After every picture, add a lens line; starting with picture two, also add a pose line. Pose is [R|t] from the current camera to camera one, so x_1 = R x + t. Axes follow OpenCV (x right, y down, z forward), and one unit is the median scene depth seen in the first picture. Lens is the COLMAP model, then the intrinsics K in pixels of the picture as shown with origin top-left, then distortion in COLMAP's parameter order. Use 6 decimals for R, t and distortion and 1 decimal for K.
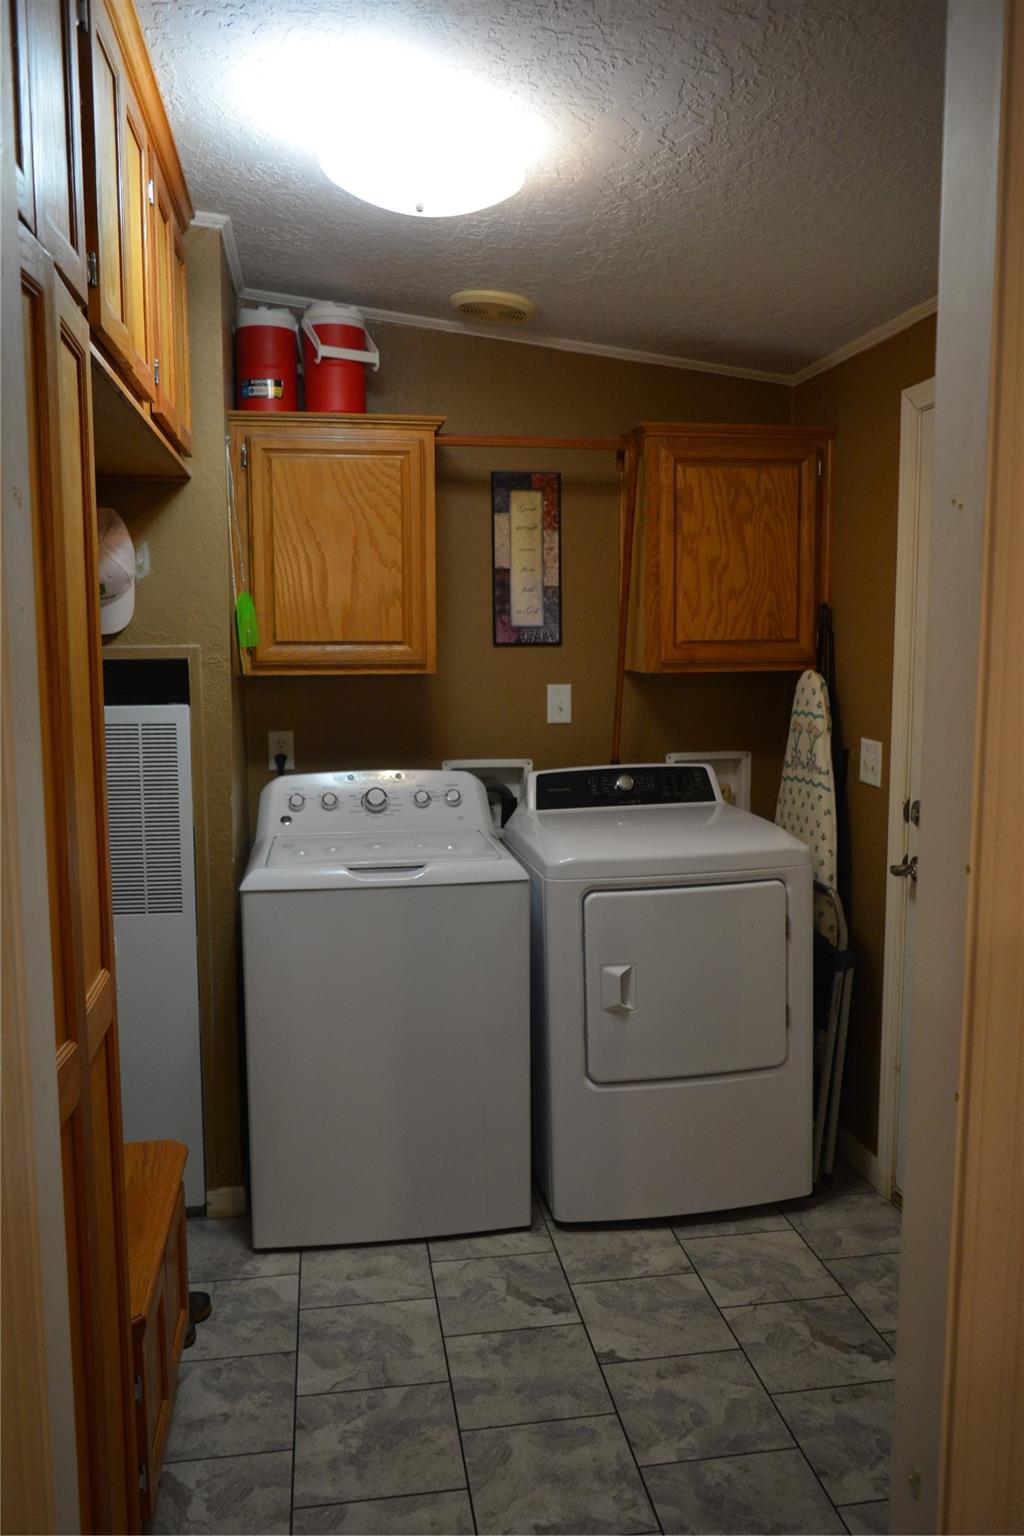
lens RADIAL K [[1198.1, 0, 514.9], [0, 1198.1, 783.9], [0, 0, 1]] dist [-0.010966, -0.004927]
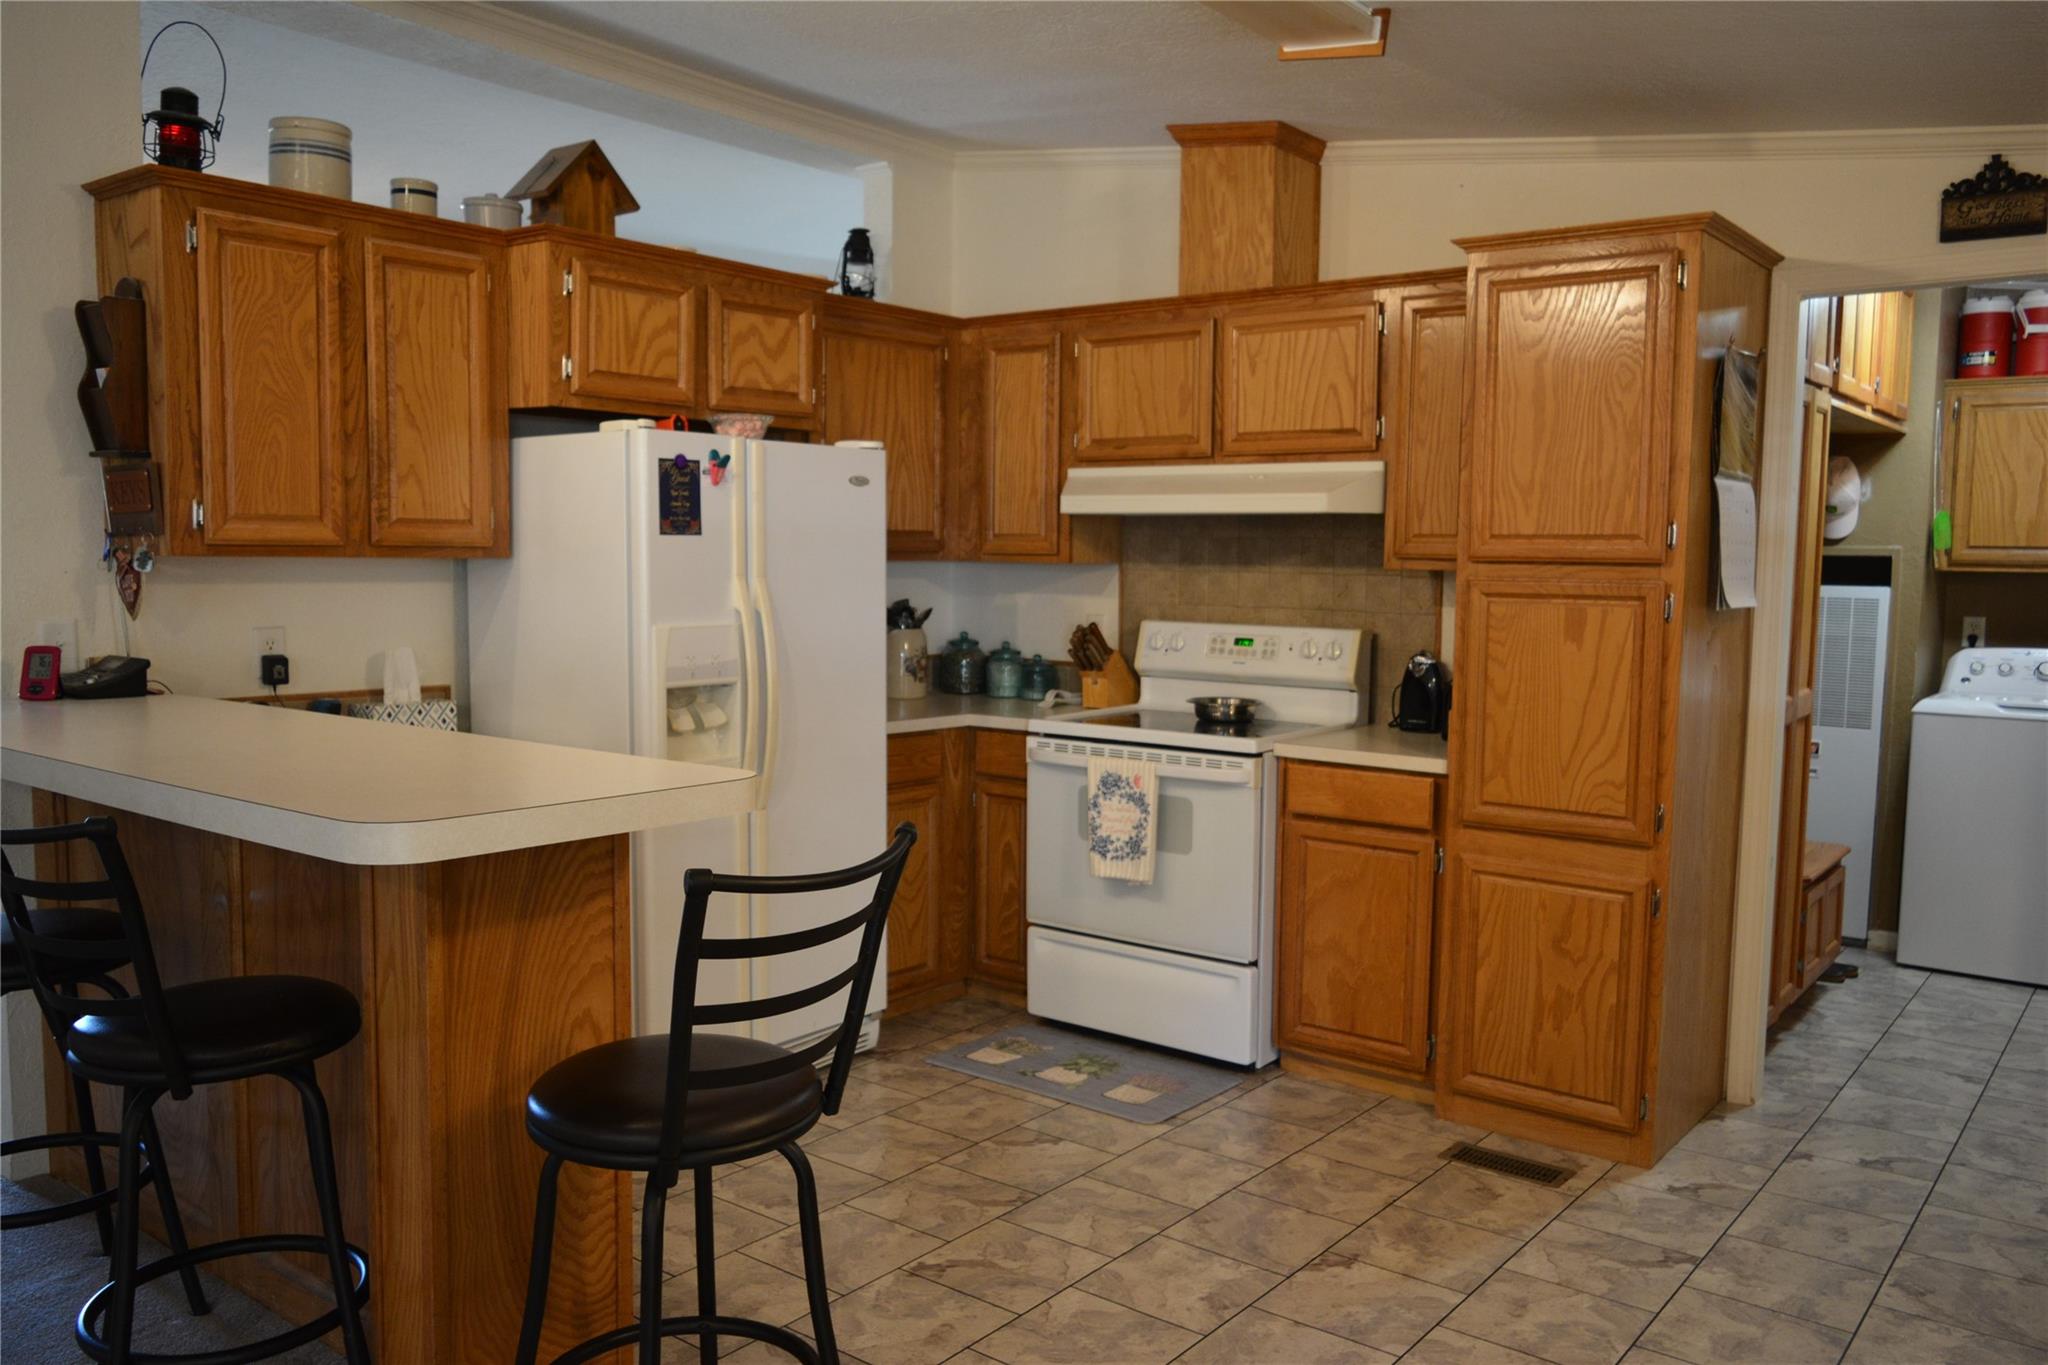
lens RADIAL K [[1597.4, 0, 1022.9], [0, 1597.4, 693.5], [0, 0, 1]] dist [-0.010966, -0.004927]
pose [[0.681963, 0.075240, -0.727506, 0.395672], [-0.103624, 0.994600, 0.005727, 0.149113], [0.724009, 0.071482, 0.686077, -1.006193]]
